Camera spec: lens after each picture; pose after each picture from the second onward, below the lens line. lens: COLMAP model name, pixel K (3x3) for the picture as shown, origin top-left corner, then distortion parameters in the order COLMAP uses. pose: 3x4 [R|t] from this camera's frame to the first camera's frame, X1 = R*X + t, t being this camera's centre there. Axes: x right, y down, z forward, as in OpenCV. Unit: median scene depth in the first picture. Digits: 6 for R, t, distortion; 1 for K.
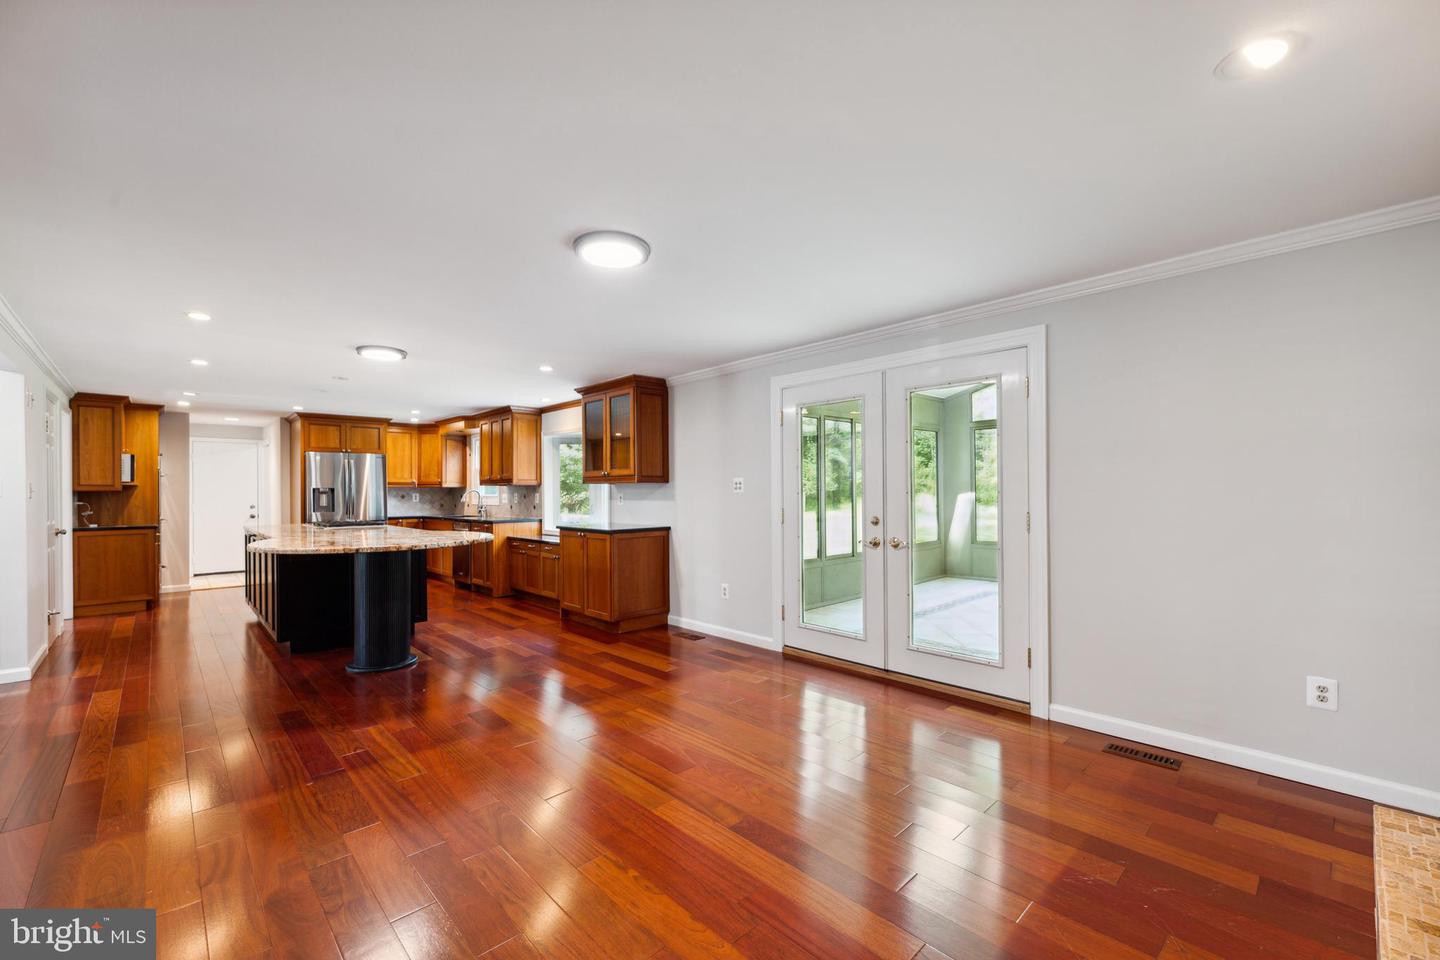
lens RADIAL K [[596.8, 0, 734.6], [0, 596.8, 491.3], [0, 0, 1]] dist [-0.000397, 0.000045]
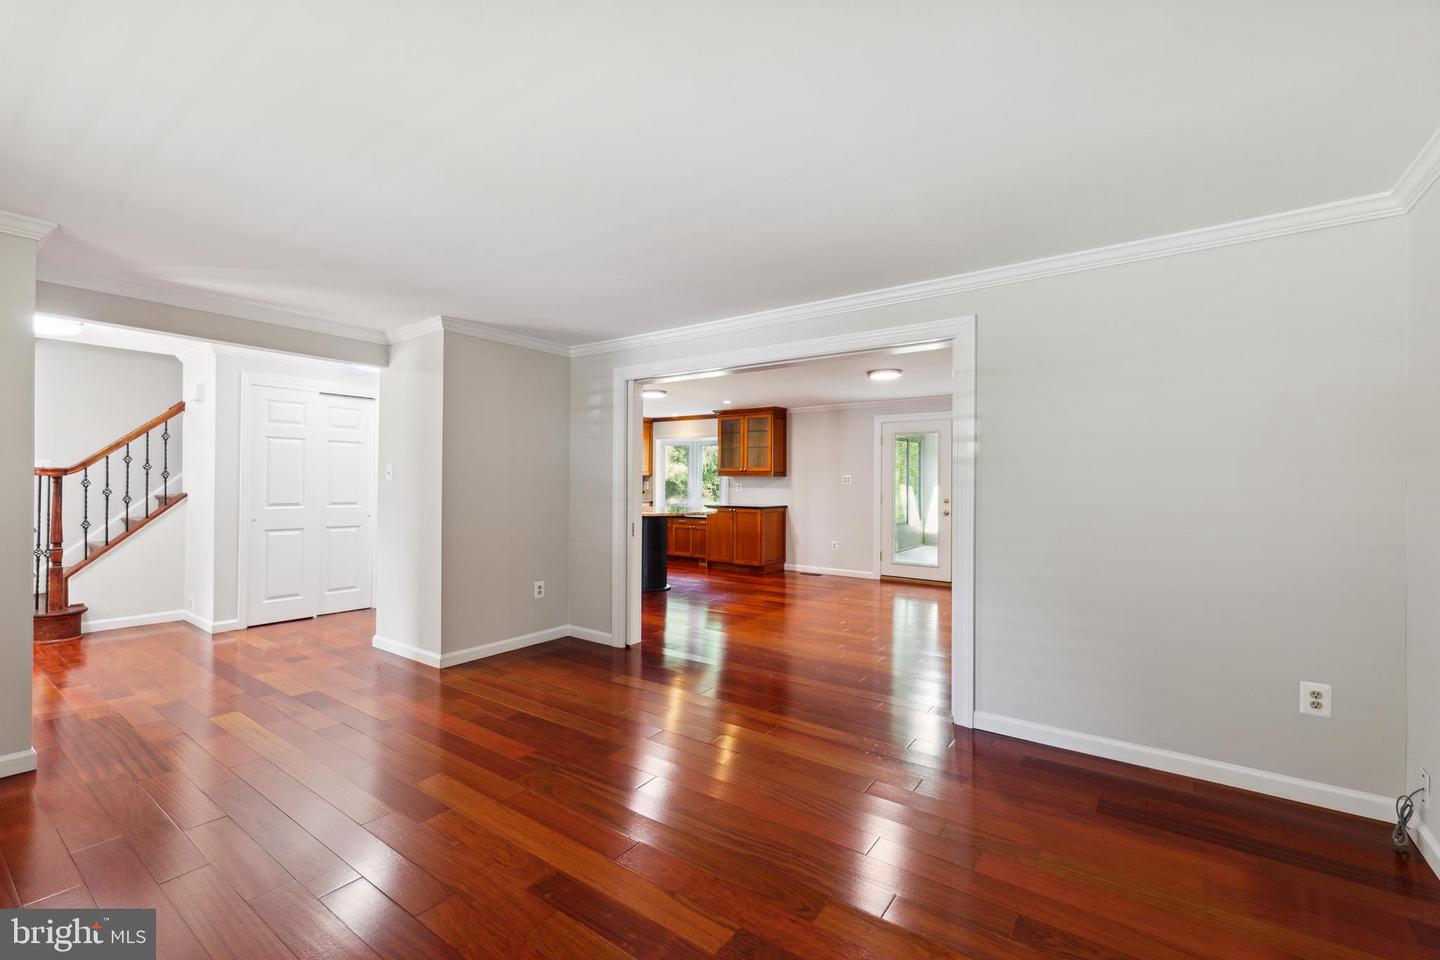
lens RADIAL K [[608.0, 0, 729.7], [0, 608.0, 475.3], [0, 0, 1]] dist [-0.002929, -0.000169]
pose [[0.982596, 0.017129, 0.184962, -0.477825], [-0.015140, 0.999811, -0.012164, 0.002735], [-0.185135, 0.009152, 0.982670, -0.438765]]
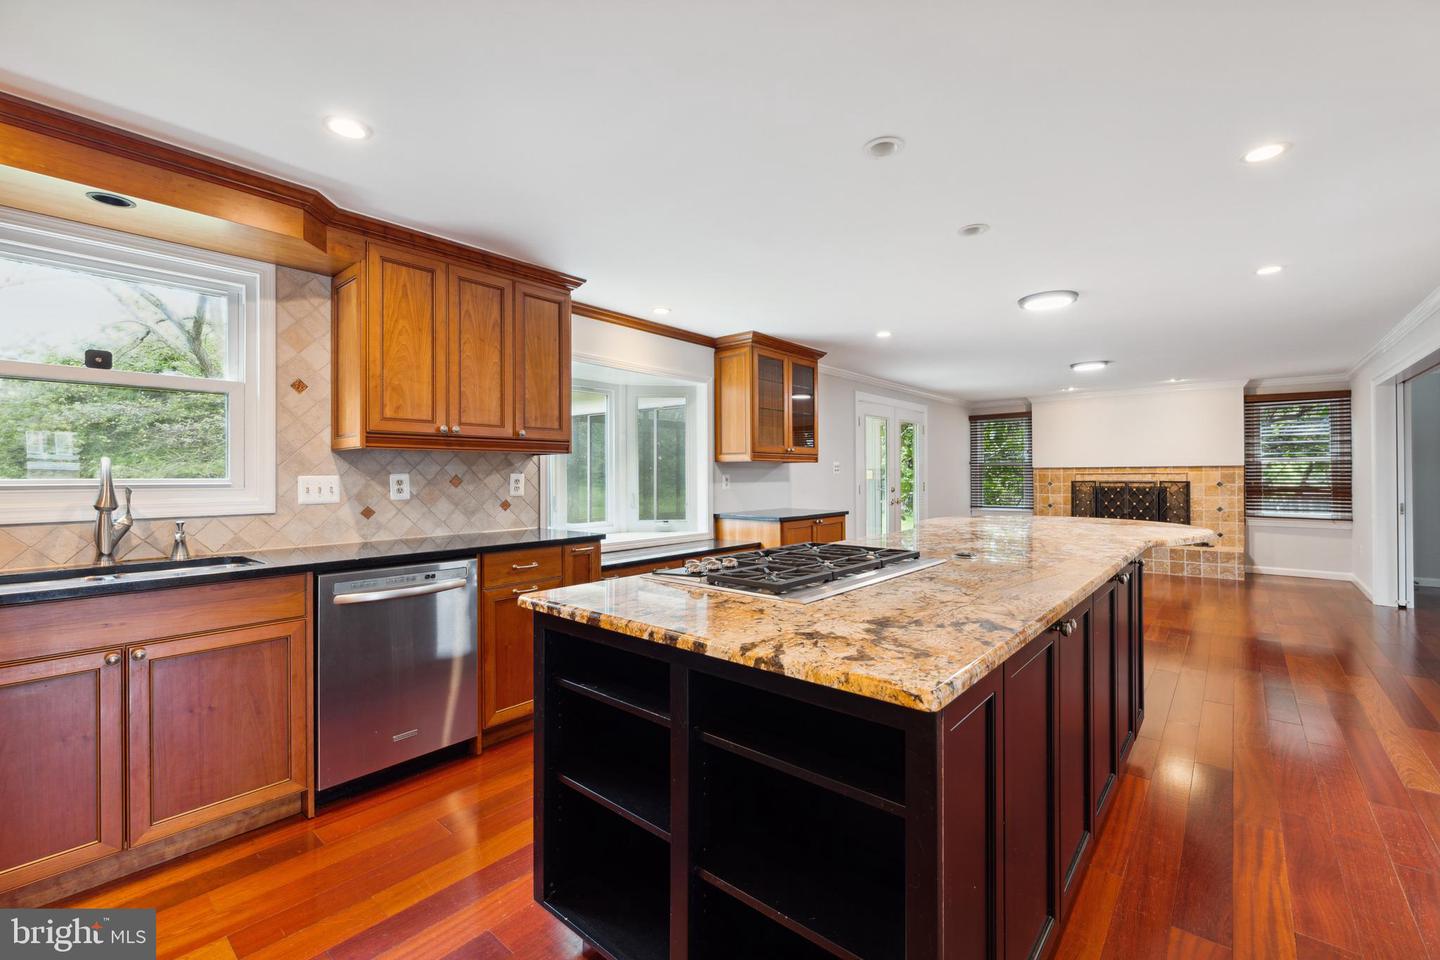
lens RADIAL K [[606.4, 0, 724.1], [0, 606.4, 477.7], [0, 0, 1]] dist [0.001231, -0.000180]
pose [[-0.100487, 0.002386, 0.994936, -0.958629], [0.003908, 0.999990, -0.002004, 0.009379], [-0.994931, 0.003687, -0.100495, 1.062249]]
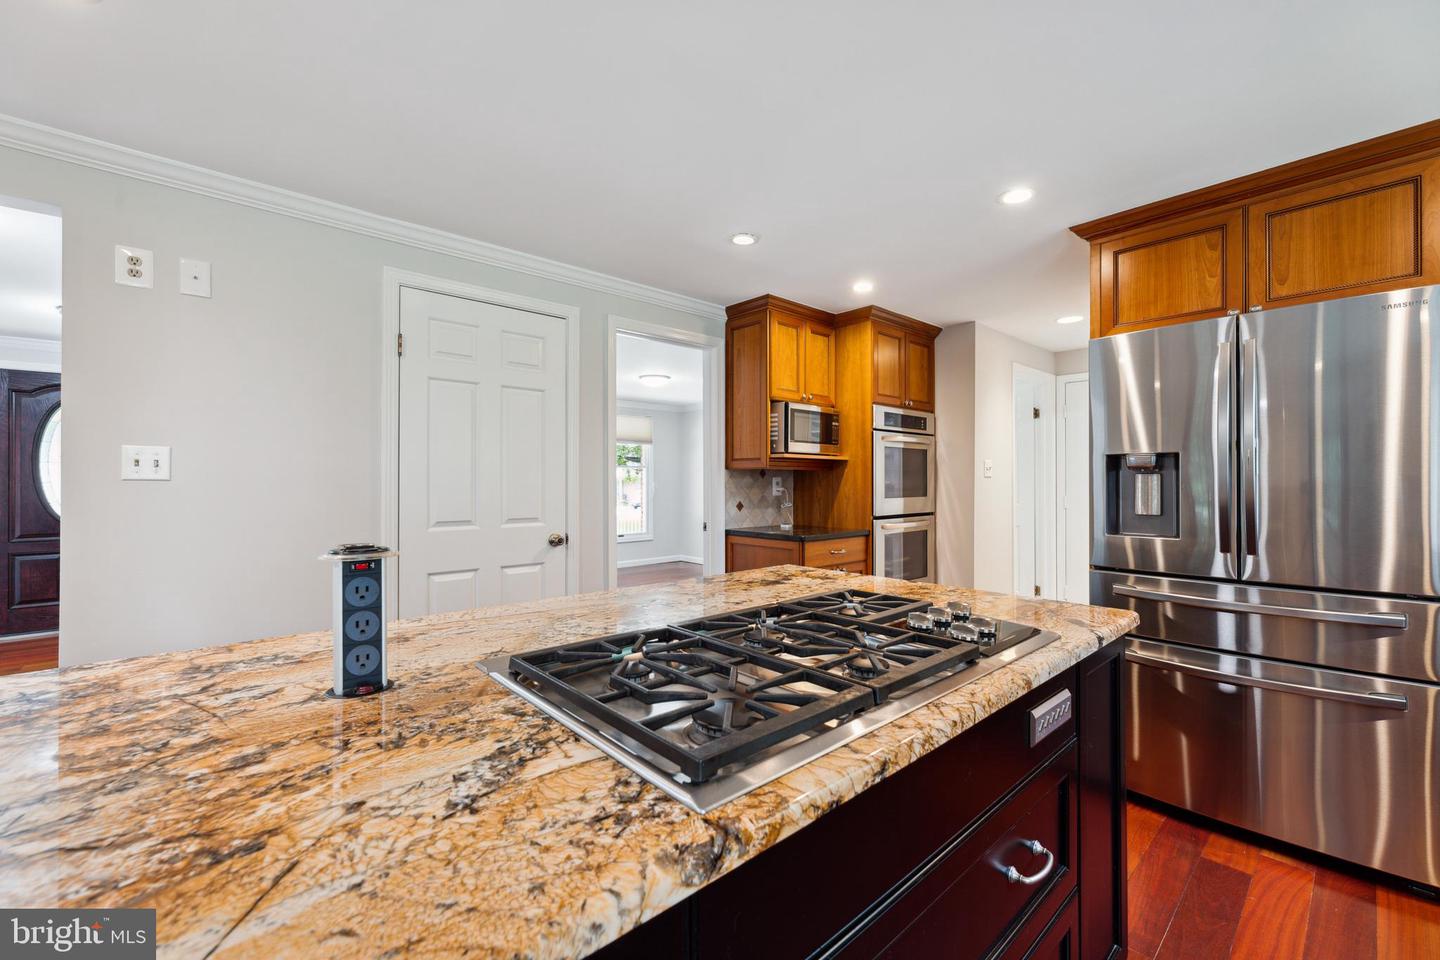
lens RADIAL K [[591.8, 0, 720.0], [0, 591.8, 480.0], [0, 0, 1]] dist [-0.000019, 0.000040]
pose [[-0.031834, 0.005997, -0.999475, -0.477743], [0.001911, 0.999981, 0.005939, 0.006566], [0.999491, -0.001721, -0.031844, 0.973724]]
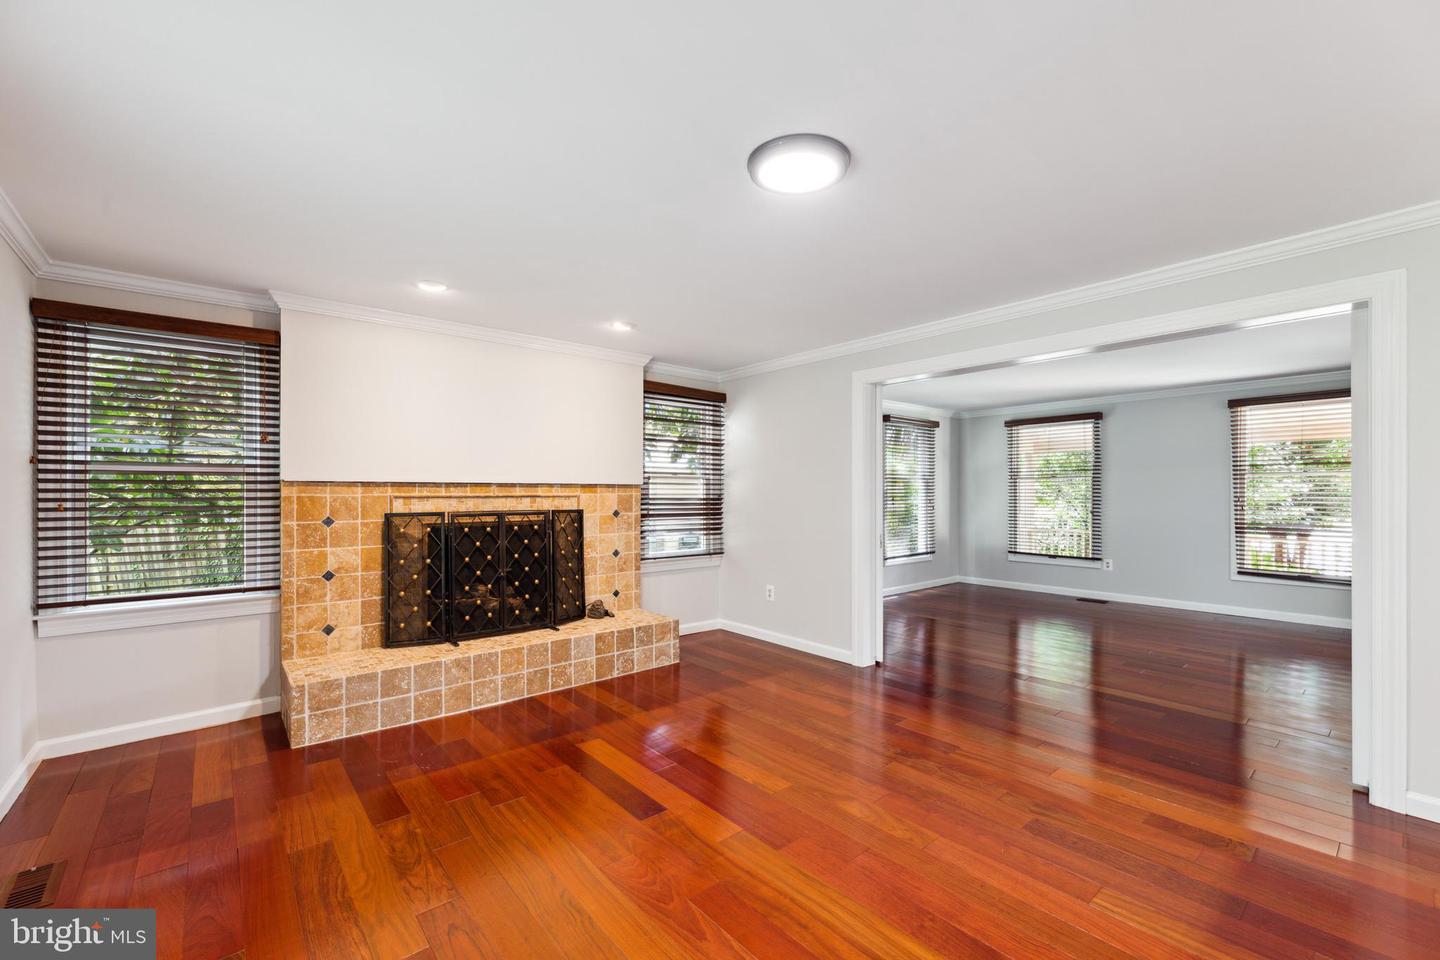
lens RADIAL K [[592.8, 0, 722.5], [0, 592.8, 494.2], [0, 0, 1]] dist [0.000078, 0.000232]
pose [[-0.997708, 0.009638, 0.066982, -0.059003], [0.009409, 0.999949, -0.003741, 0.003677], [-0.067015, -0.003103, -0.997747, 0.703202]]
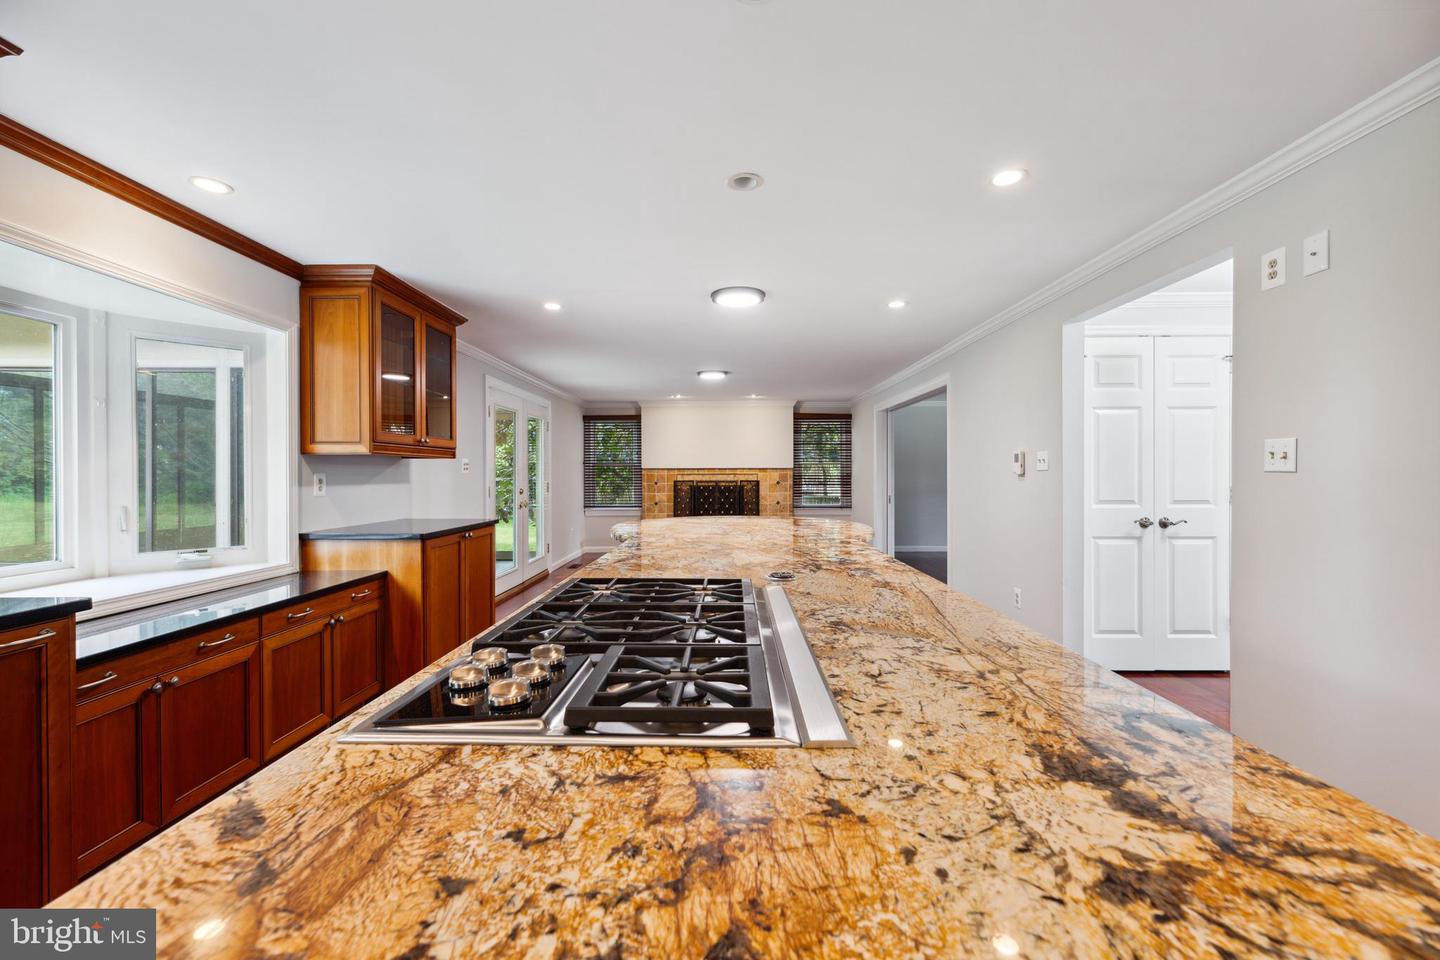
lens RADIAL K [[589.4, 0, 724.8], [0, 589.4, 476.3], [0, 0, 1]] dist [0.000625, -0.000025]
pose [[-0.715490, 0.005219, 0.698604, -0.788937], [0.006091, 0.999981, -0.001233, 0.008713], [-0.698597, 0.003373, -0.715508, 1.100647]]
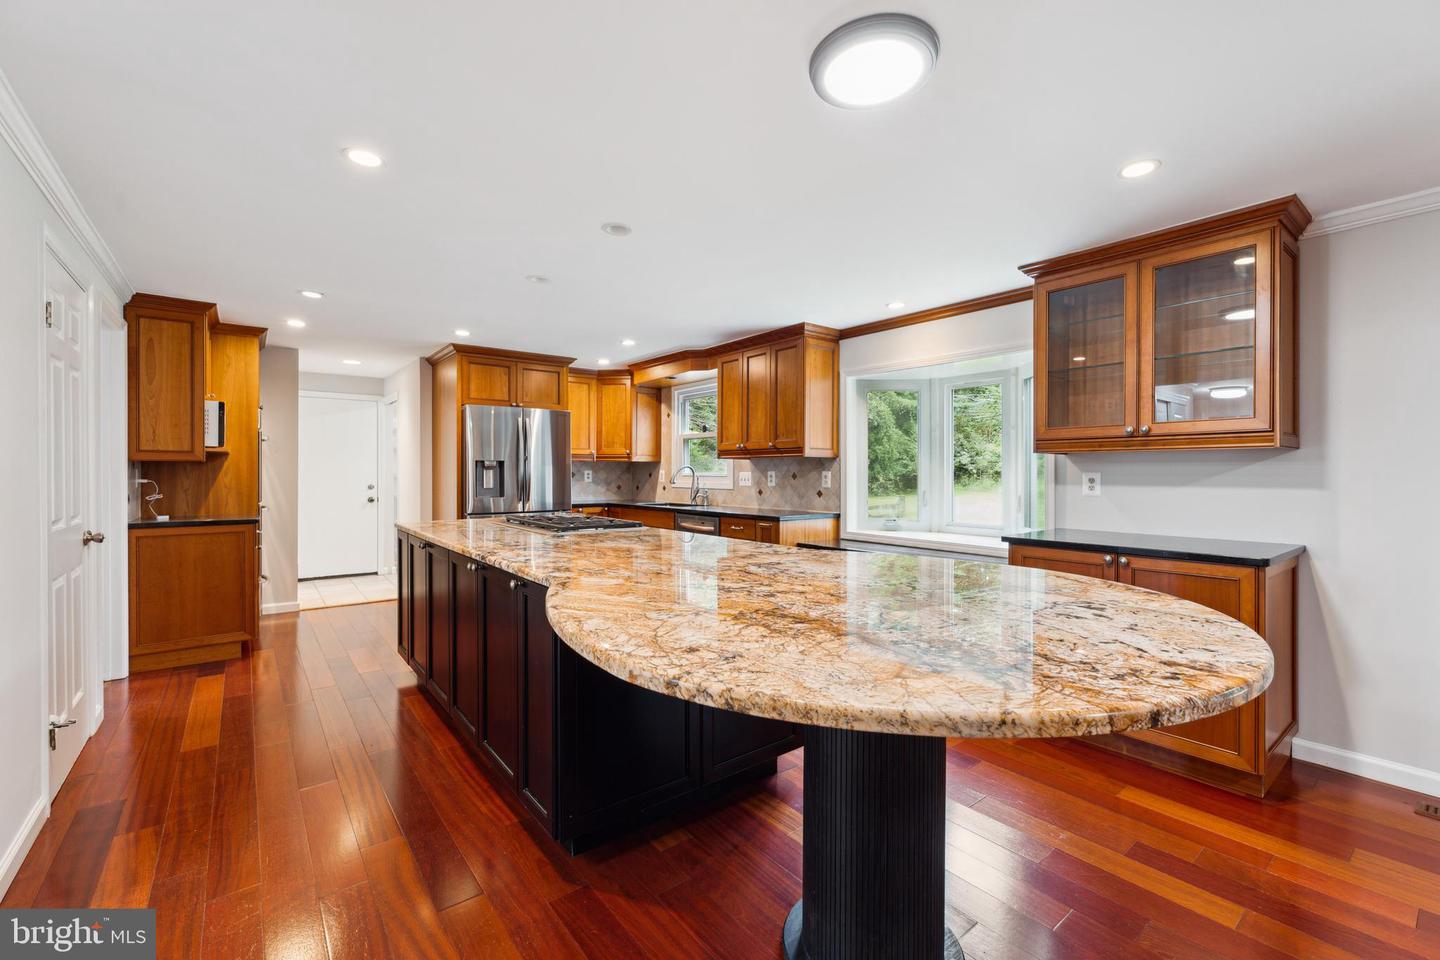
lens RADIAL K [[608.0, 0, 729.7], [0, 608.0, 475.3], [0, 0, 1]] dist [-0.002929, -0.000169]
pose [[0.995626, 0.008505, -0.093039, -0.444306], [-0.007938, 0.999948, 0.006459, 0.005067], [0.093089, -0.005693, 0.995641, 0.441065]]
